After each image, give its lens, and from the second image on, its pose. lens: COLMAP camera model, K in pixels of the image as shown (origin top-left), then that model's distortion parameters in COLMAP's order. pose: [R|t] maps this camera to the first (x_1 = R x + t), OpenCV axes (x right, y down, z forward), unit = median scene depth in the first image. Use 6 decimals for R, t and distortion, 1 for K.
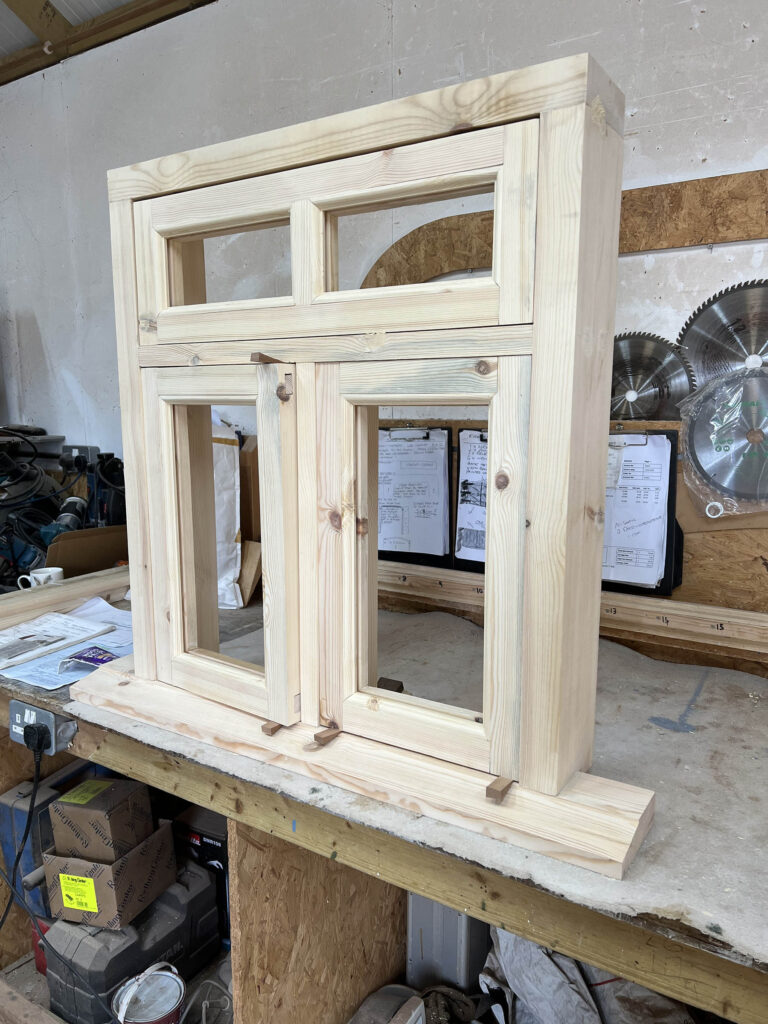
lens RADIAL K [[694.1, 0, 371.8], [0, 694.1, 512.4], [0, 0, 1]] dist [0.044619, -0.042444]
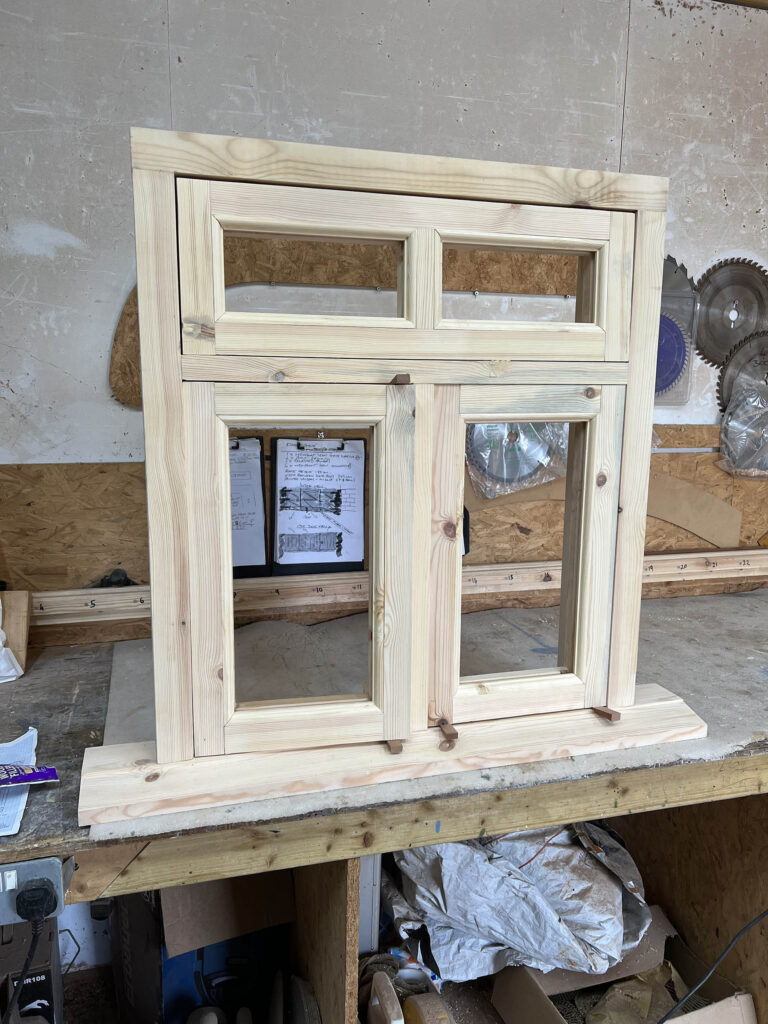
lens RADIAL K [[694.1, 0, 371.8], [0, 694.1, 512.4], [0, 0, 1]] dist [0.044619, -0.042444]
pose [[0.707529, -0.112853, 0.697615, -0.810693], [0.109969, 0.992723, 0.049060, -0.075318], [-0.698075, 0.042004, 0.714791, 0.287519]]
